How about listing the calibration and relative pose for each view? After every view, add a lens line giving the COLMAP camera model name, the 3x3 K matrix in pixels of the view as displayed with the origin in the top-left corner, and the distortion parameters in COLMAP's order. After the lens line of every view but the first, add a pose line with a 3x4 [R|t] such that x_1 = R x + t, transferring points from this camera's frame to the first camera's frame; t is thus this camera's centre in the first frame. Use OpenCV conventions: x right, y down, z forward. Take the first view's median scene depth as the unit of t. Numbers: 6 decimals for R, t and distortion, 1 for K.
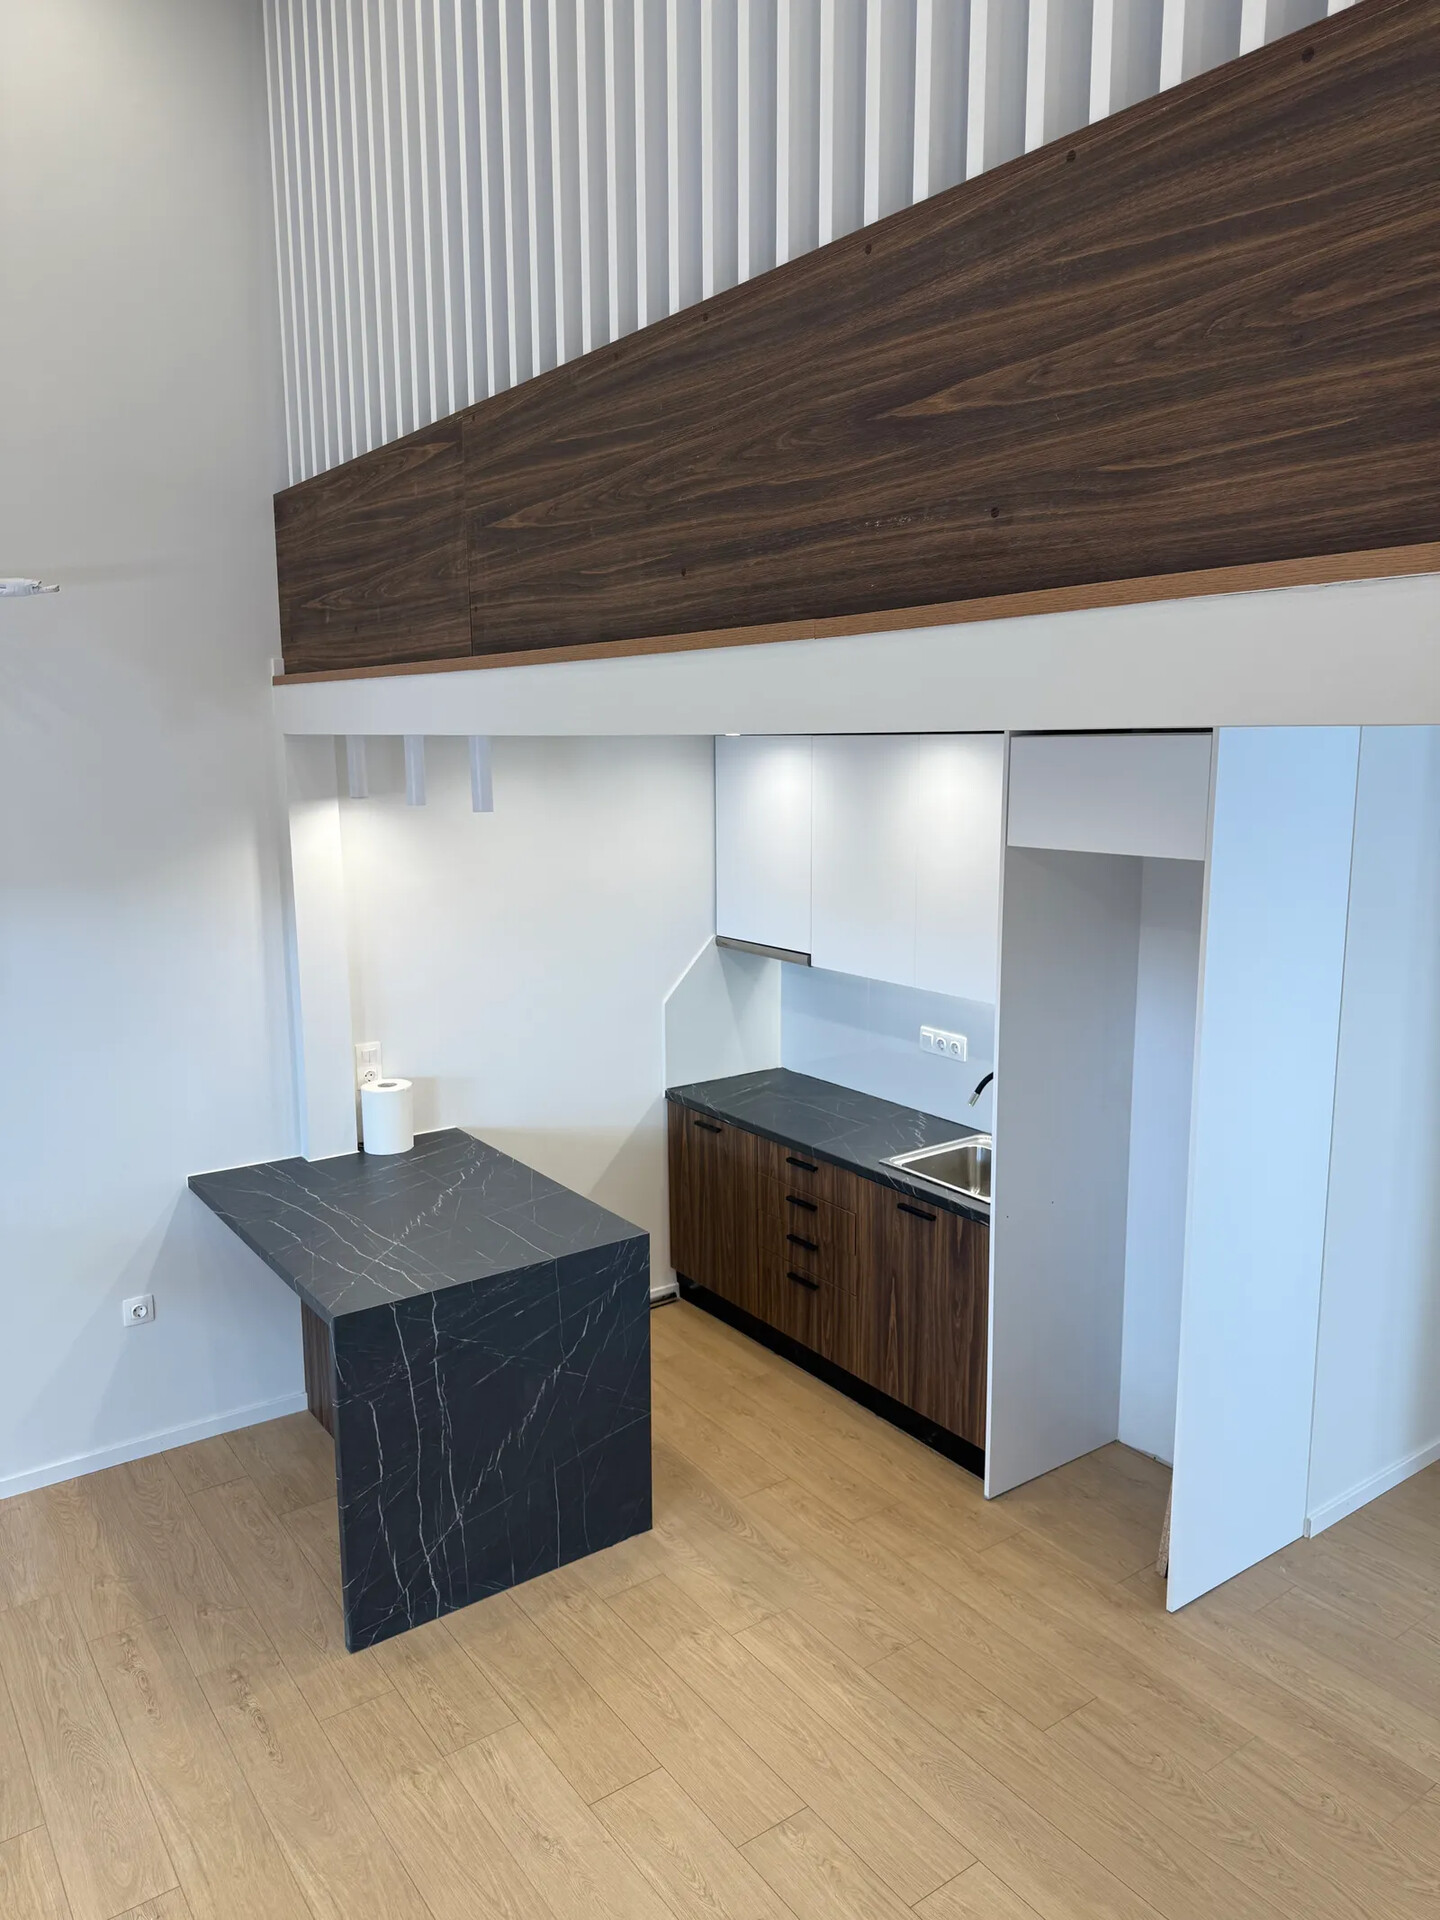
lens RADIAL K [[1355.7, 0, 711.8], [0, 1355.7, 964.1], [0, 0, 1]] dist [0.065645, -0.077715]
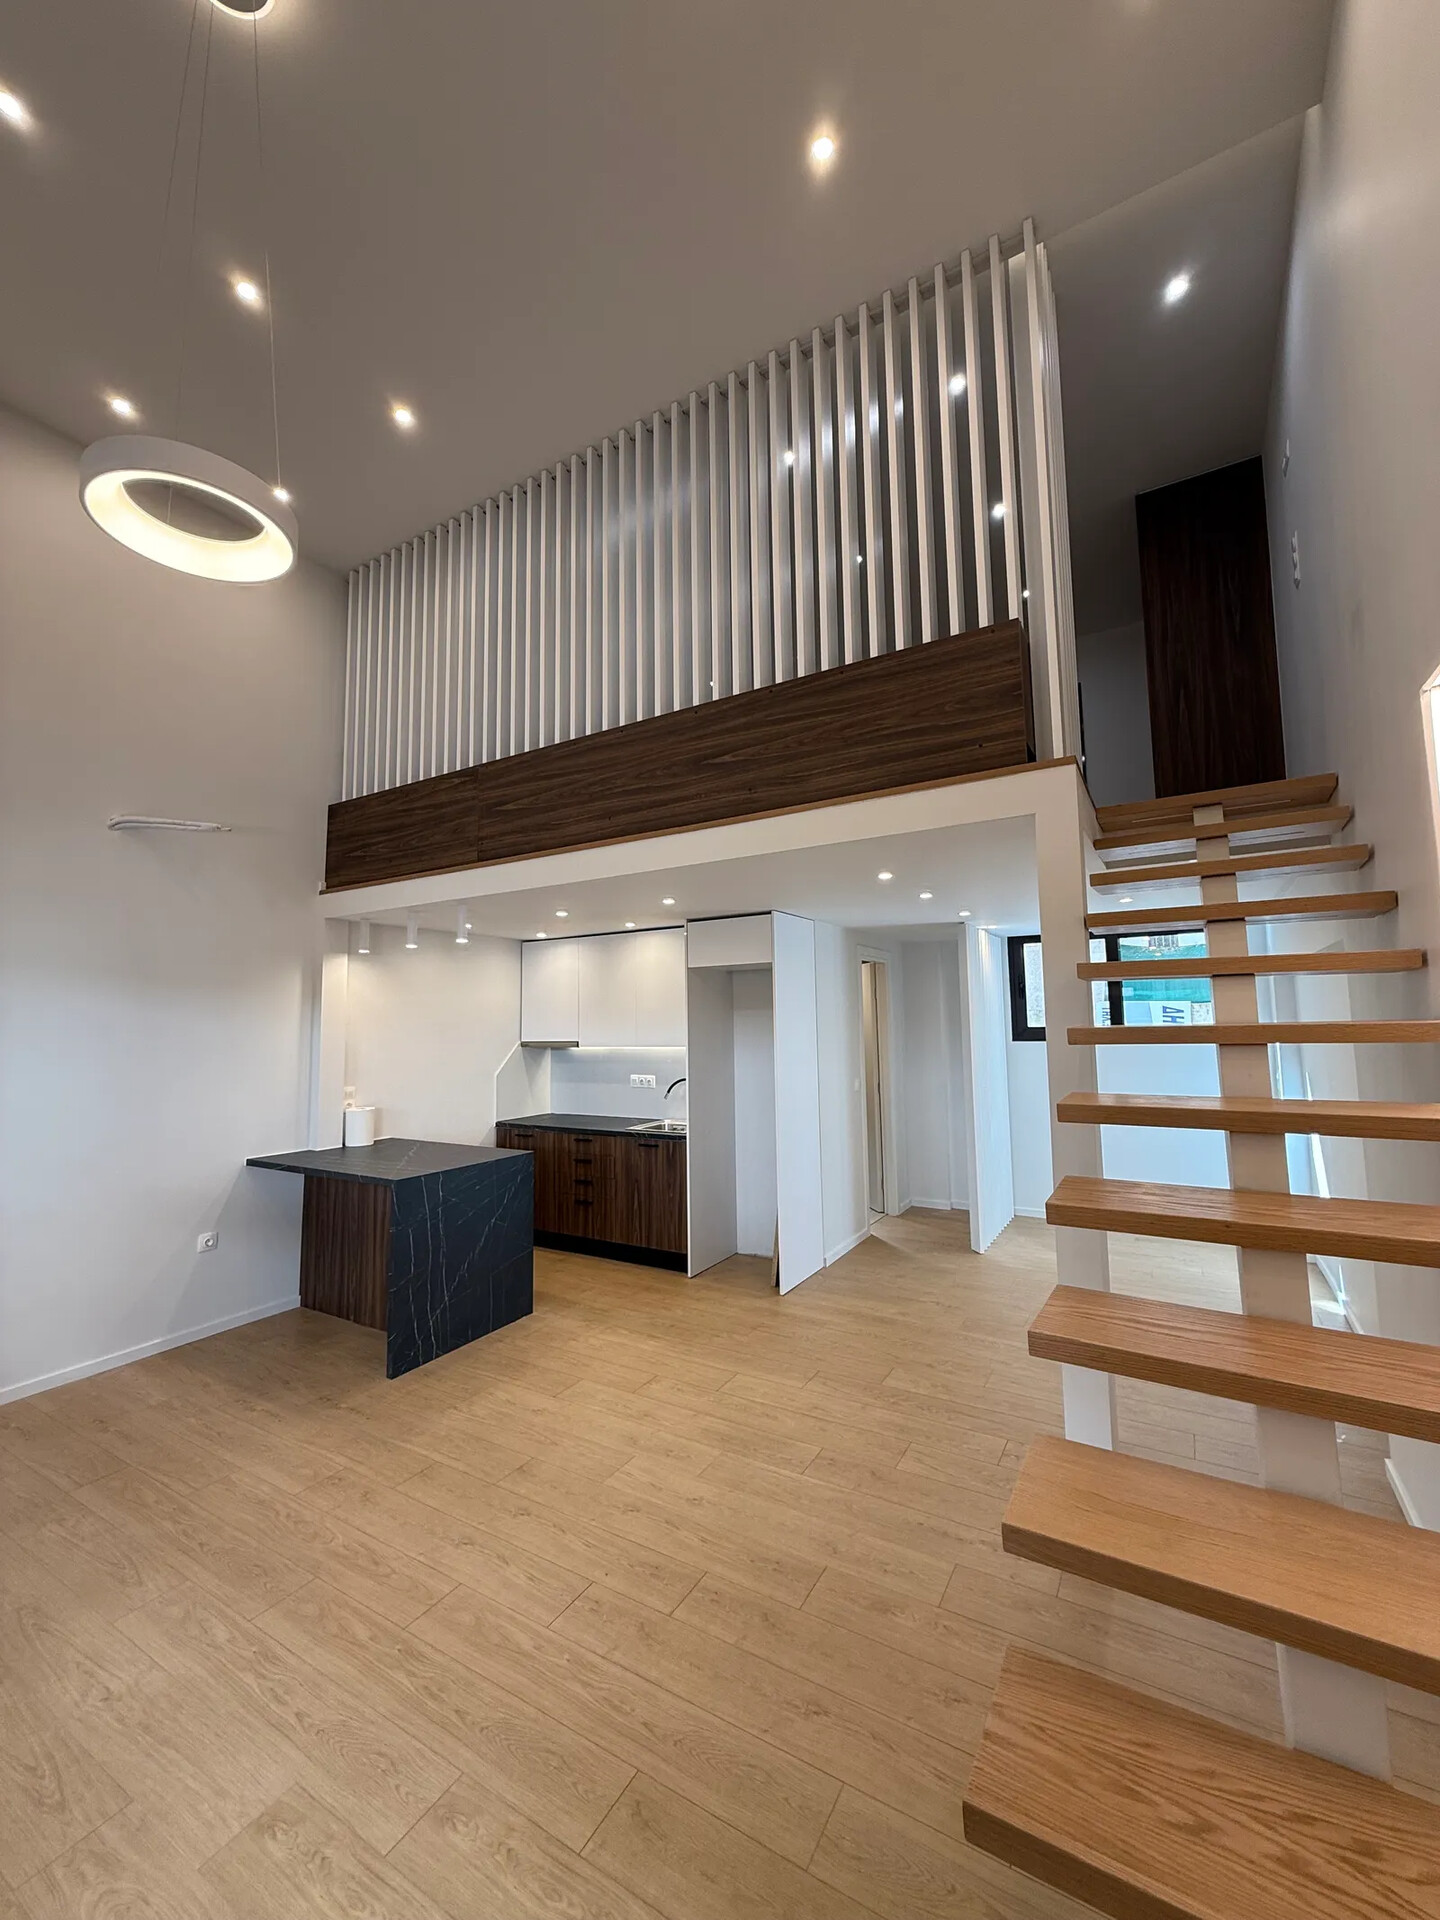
lens RADIAL K [[760.6, 0, 725.8], [0, 760.6, 950.8], [0, 0, 1]] dist [-0.001477, 0.000667]
pose [[0.913667, 0.030452, 0.405321, -0.273015], [0.078420, 0.965248, -0.249293, 0.230078], [-0.398826, 0.259556, 0.879527, -0.207067]]
